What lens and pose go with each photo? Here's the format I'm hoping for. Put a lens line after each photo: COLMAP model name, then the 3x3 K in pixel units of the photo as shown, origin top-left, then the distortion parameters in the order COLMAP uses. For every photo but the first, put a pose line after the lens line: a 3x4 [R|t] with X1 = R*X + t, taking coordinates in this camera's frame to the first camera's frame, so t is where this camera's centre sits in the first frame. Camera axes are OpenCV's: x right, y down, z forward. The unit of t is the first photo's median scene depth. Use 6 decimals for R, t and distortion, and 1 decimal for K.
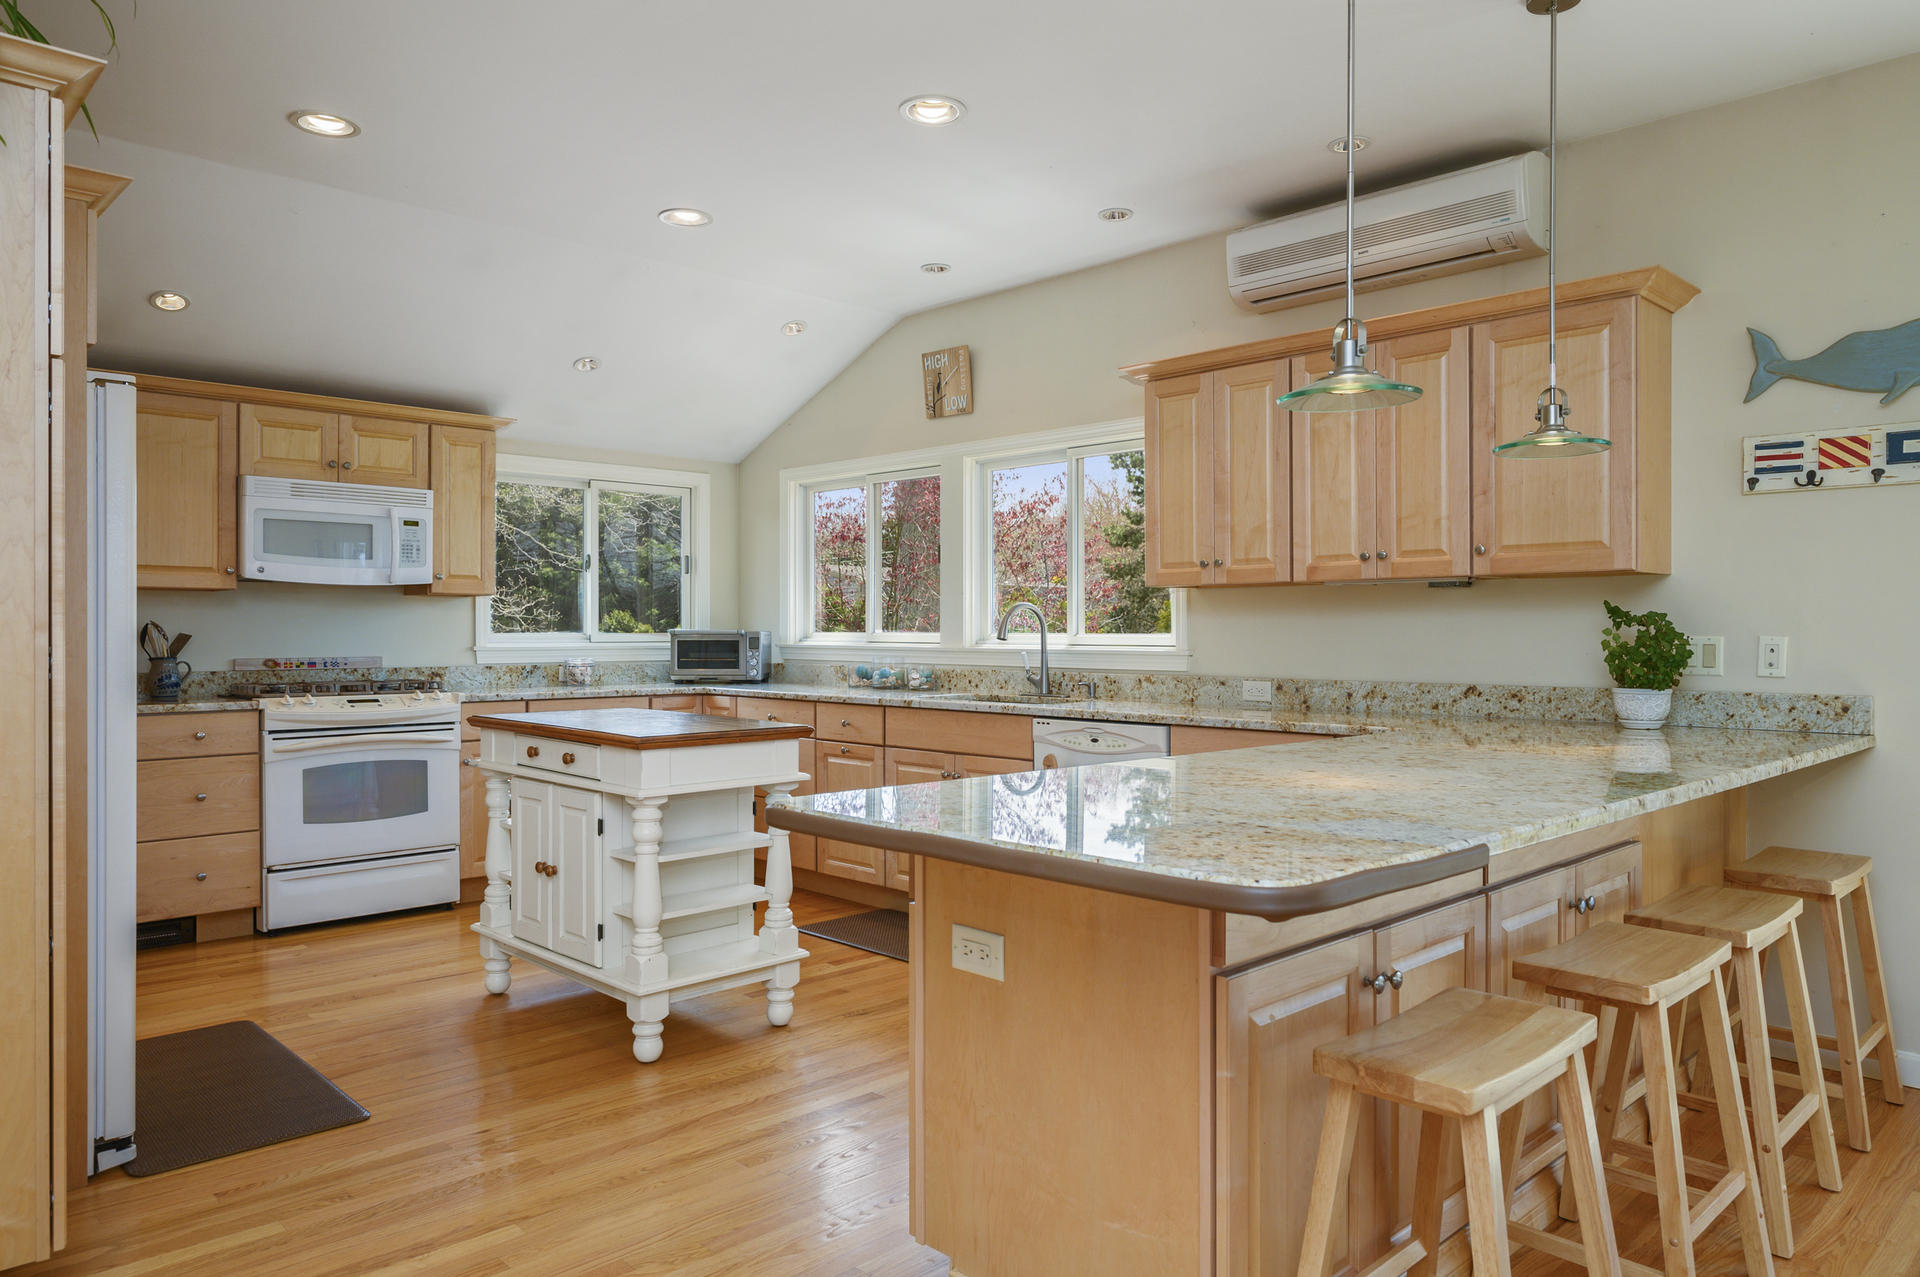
lens RADIAL K [[1276.3, 0, 960.0], [0, 1276.3, 638.5], [0, 0, 1]] dist [-0.005254, -0.002606]
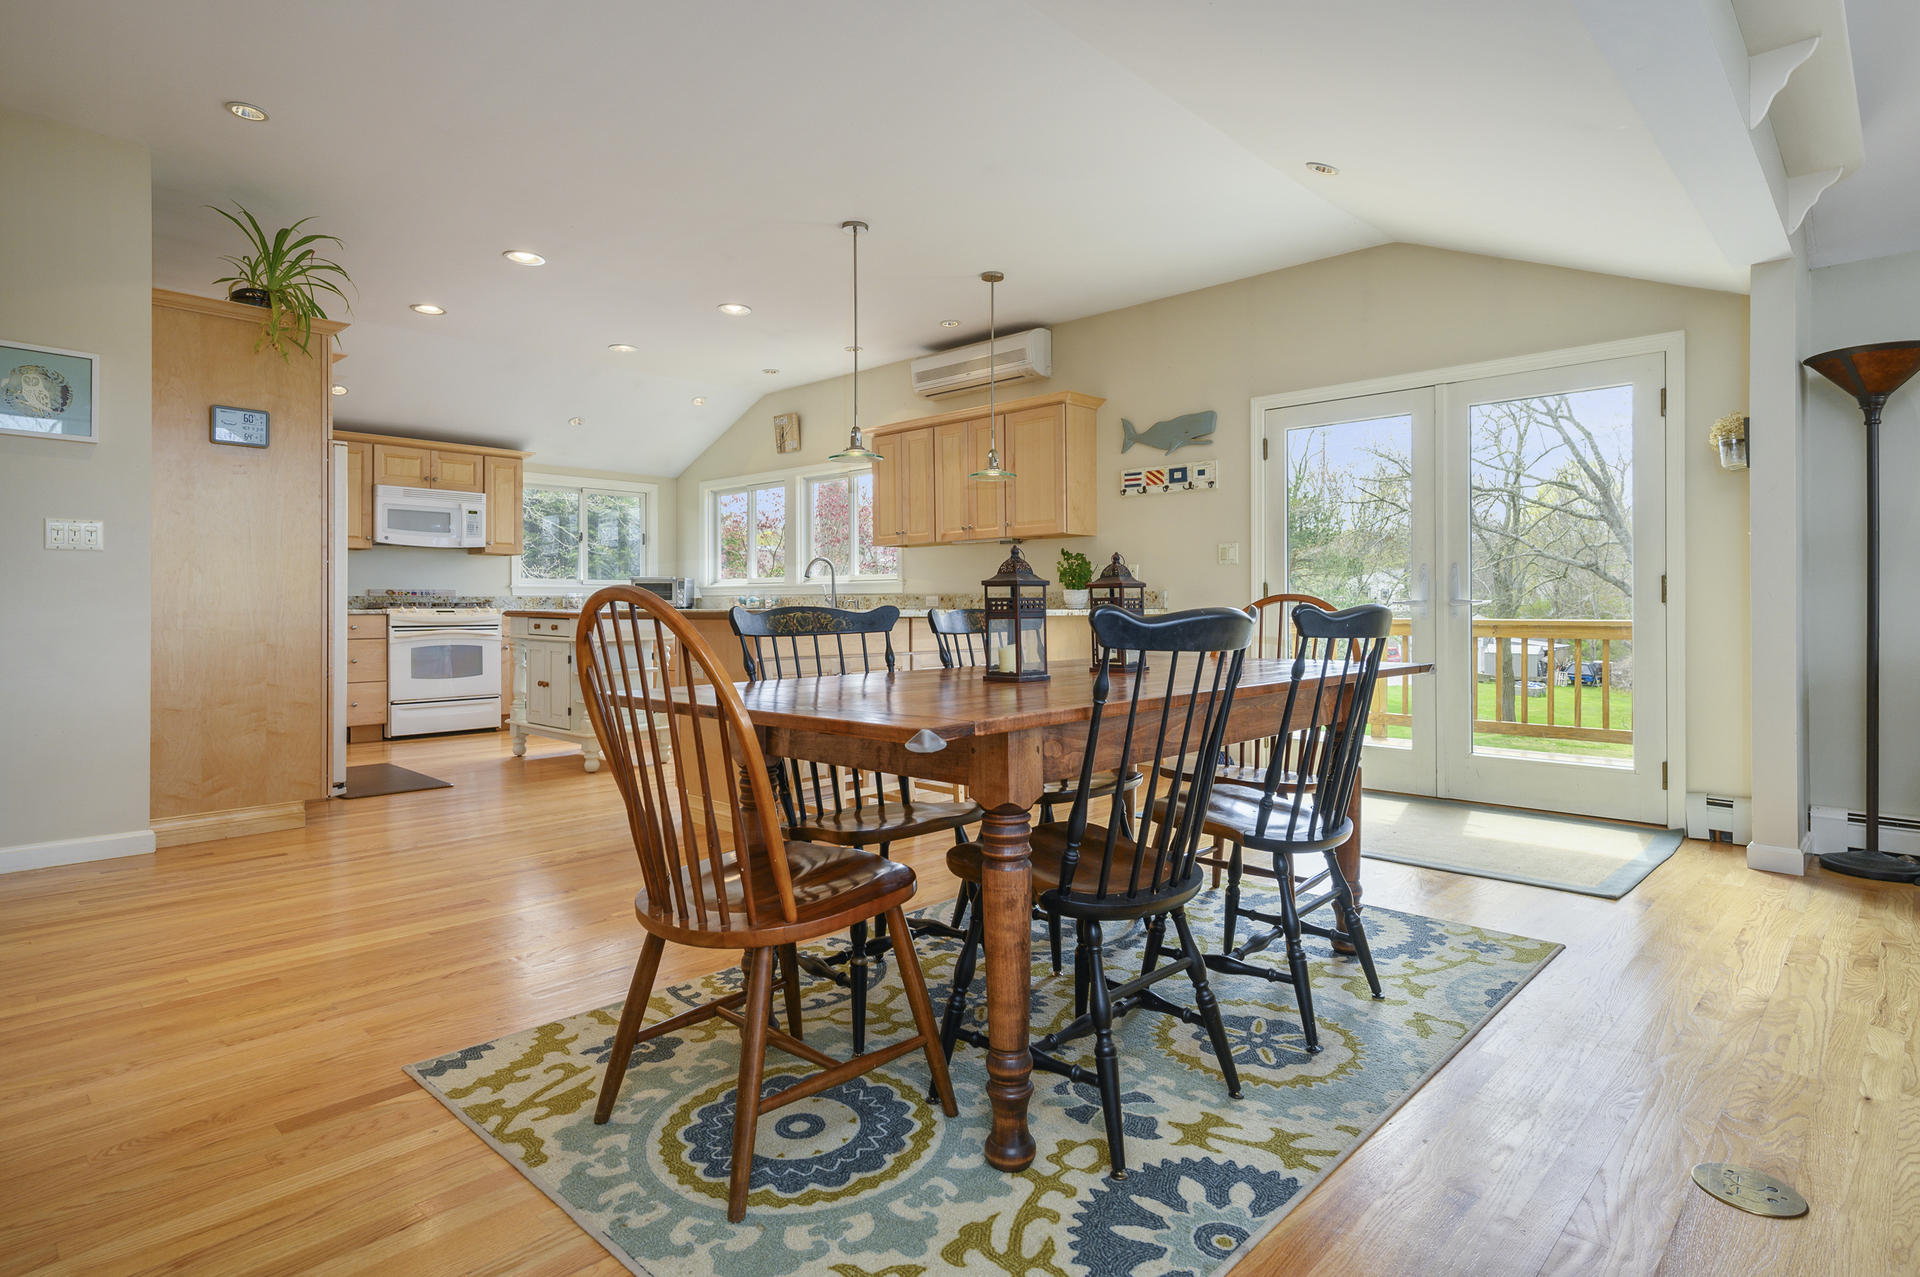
lens RADIAL K [[1013.1, 0, 960.0], [0, 1013.1, 608.5], [0, 0, 1]] dist [0.011698, -0.000305]
pose [[0.999067, -0.001802, 0.043144, 0.186425], [0.002020, 0.999985, -0.005025, 0.052771], [-0.043134, 0.005107, 0.999056, -0.443836]]
